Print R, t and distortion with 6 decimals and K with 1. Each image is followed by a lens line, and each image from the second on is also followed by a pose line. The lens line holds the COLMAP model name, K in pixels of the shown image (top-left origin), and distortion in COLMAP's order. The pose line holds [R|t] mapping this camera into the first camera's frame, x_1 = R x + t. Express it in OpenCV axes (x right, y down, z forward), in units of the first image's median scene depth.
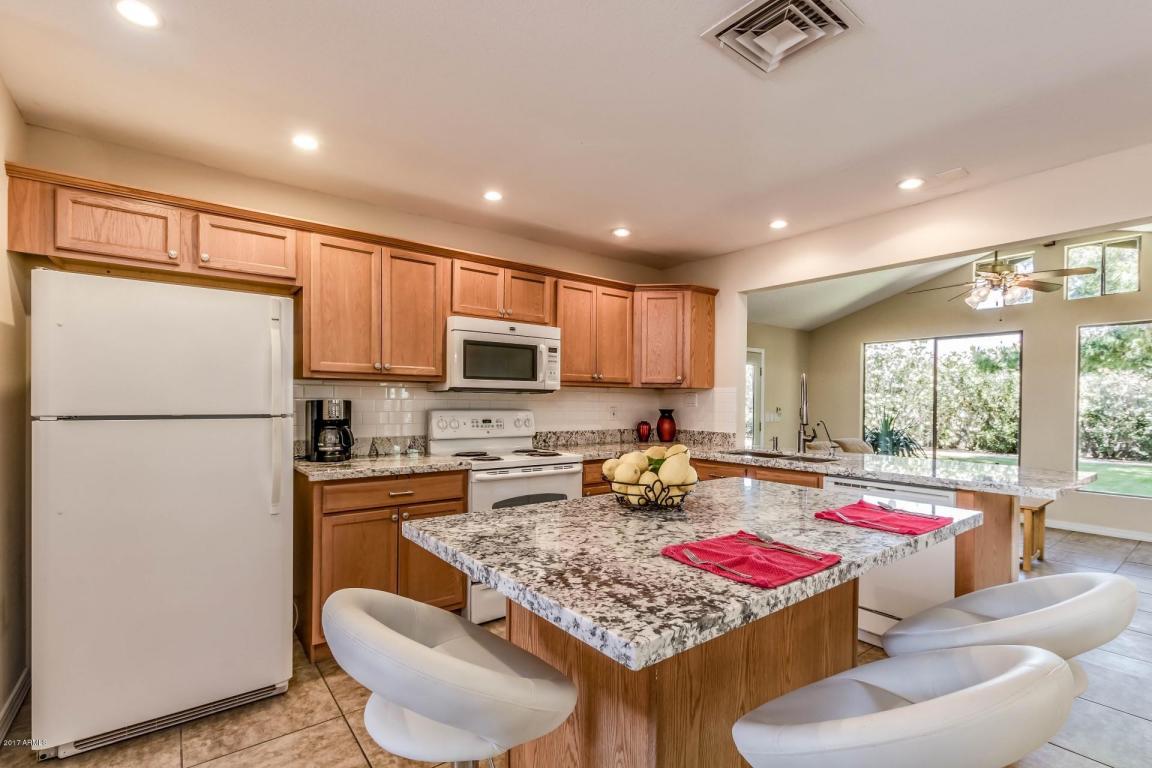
lens RADIAL K [[520.5, 0, 569.2], [0, 520.5, 399.1], [0, 0, 1]] dist [0.004756, -0.002300]
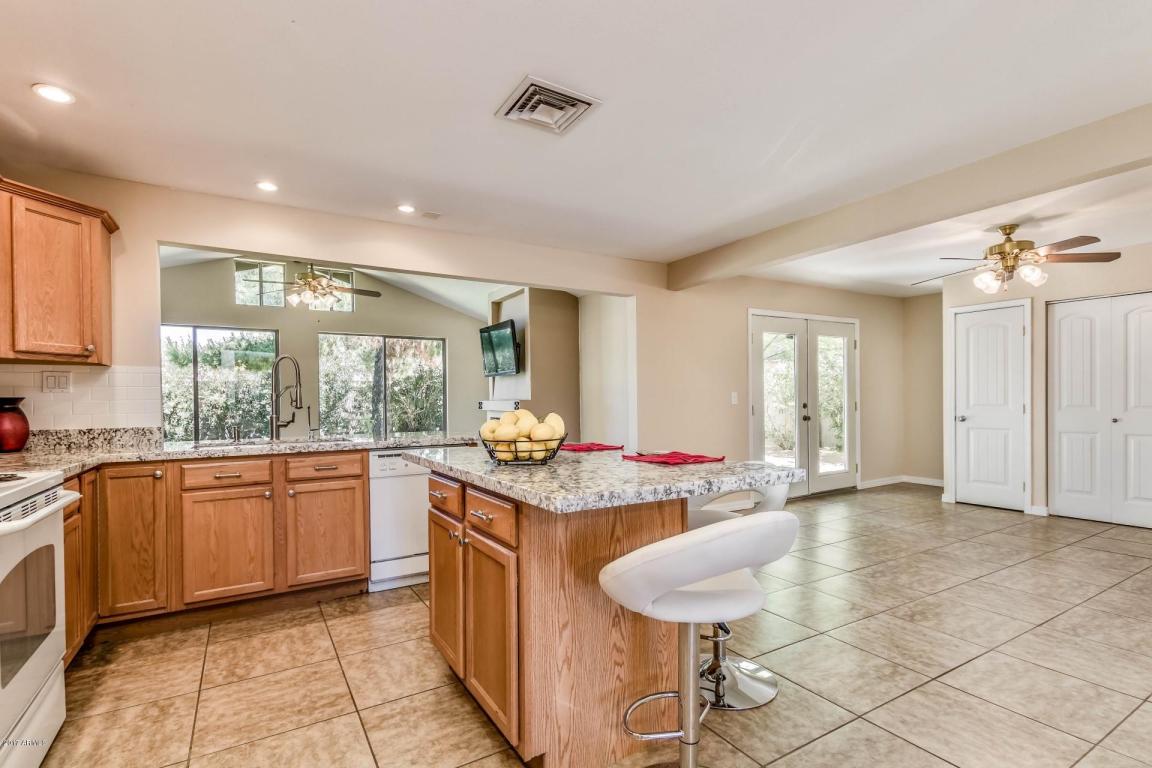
lens RADIAL K [[564.3, 0, 580.0], [0, 564.3, 393.9], [0, 0, 1]] dist [0.019280, 0.000369]
pose [[0.106000, 0.000501, 0.994366, -0.540915], [0.007132, 0.999974, -0.001264, 0.028243], [-0.994341, 0.007226, 0.105994, 0.375402]]
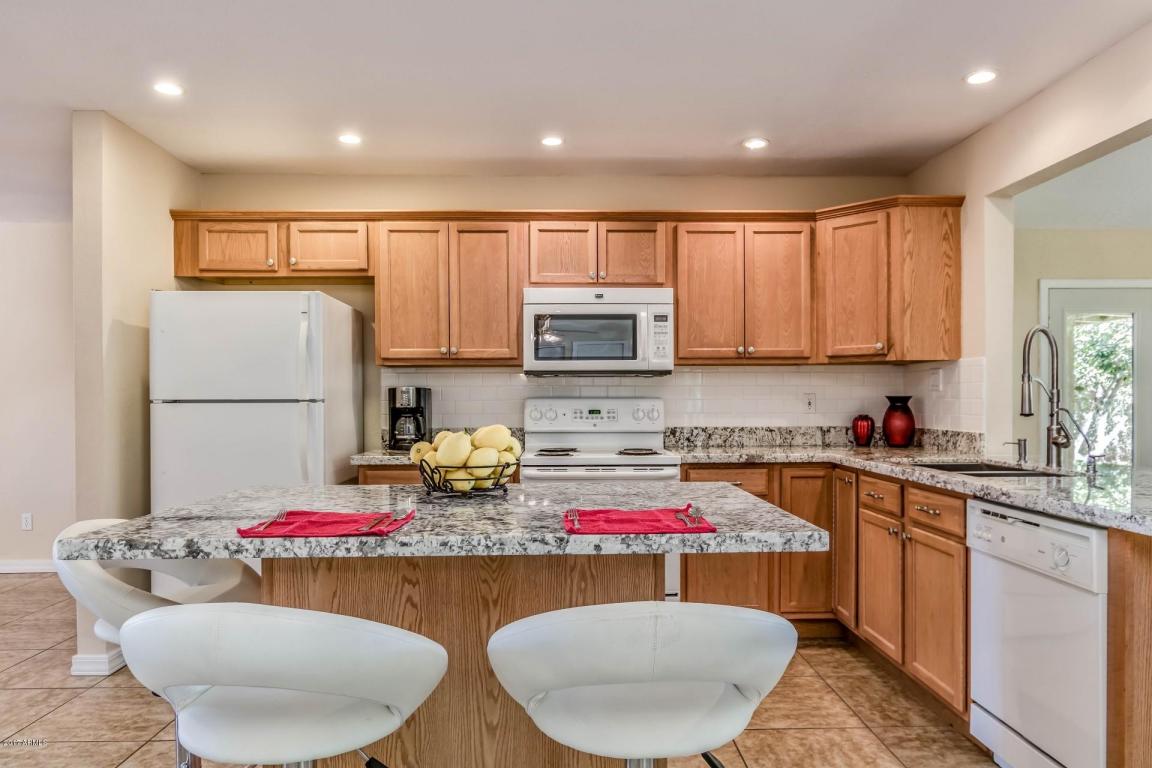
lens RADIAL K [[747.6, 0, 583.6], [0, 747.6, 395.6], [0, 0, 1]] dist [-0.002181, -0.002680]
pose [[0.811122, -0.014866, -0.584687, 0.552467], [0.013544, 0.999886, -0.006633, 0.026879], [0.584720, -0.002539, 0.811232, 0.047615]]
